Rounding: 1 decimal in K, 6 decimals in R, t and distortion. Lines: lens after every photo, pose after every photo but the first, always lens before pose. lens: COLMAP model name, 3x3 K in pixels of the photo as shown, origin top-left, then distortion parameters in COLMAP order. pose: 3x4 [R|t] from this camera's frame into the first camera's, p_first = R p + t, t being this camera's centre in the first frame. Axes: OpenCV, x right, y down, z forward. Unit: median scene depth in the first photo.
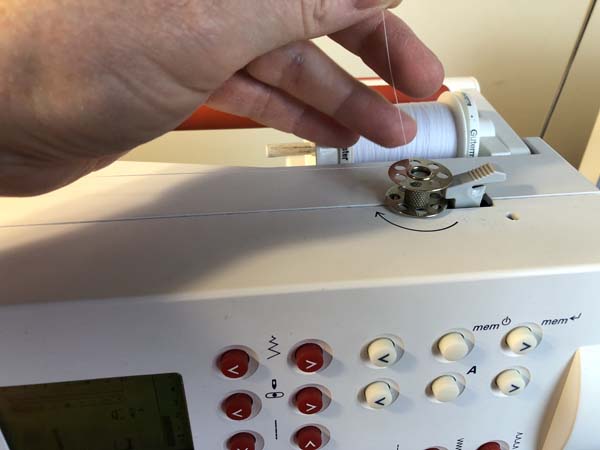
lens RADIAL K [[516.8, 0, 296.4], [0, 516.8, 221.7], [0, 0, 1]] dist [-0.032730, 0.006766]
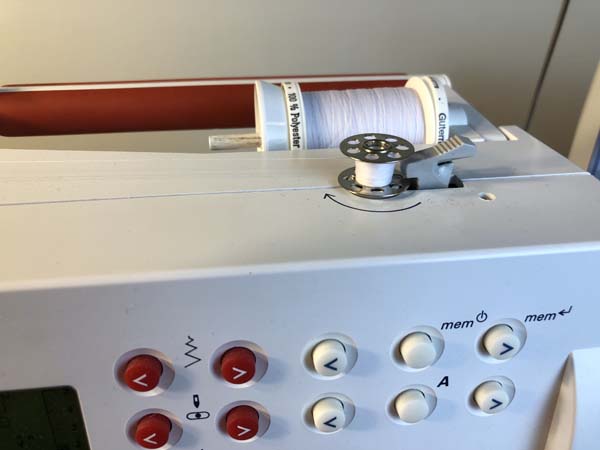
lens RADIAL K [[516.8, 0, 303.7], [0, 516.8, 237.6], [0, 0, 1]] dist [-0.032730, 0.006766]
pose [[0.999580, -0.009864, 0.027242, 0.102918], [0.011881, 0.997120, -0.074909, 0.123158], [-0.026425, 0.075201, 0.996818, 0.179768]]
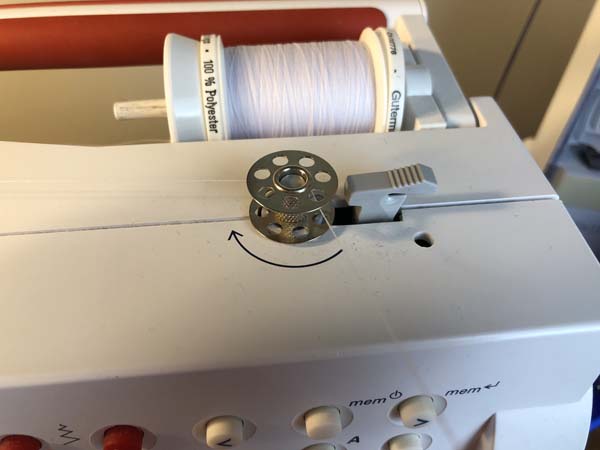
lens RADIAL K [[516.8, 0, 305.1], [0, 516.8, 231.1], [0, 0, 1]] dist [-0.032730, 0.006766]
pose [[0.999180, 0.008157, 0.039657, 0.243356], [-0.017050, 0.973176, 0.229430, -0.191613], [-0.036722, -0.229918, 0.972517, 0.339966]]
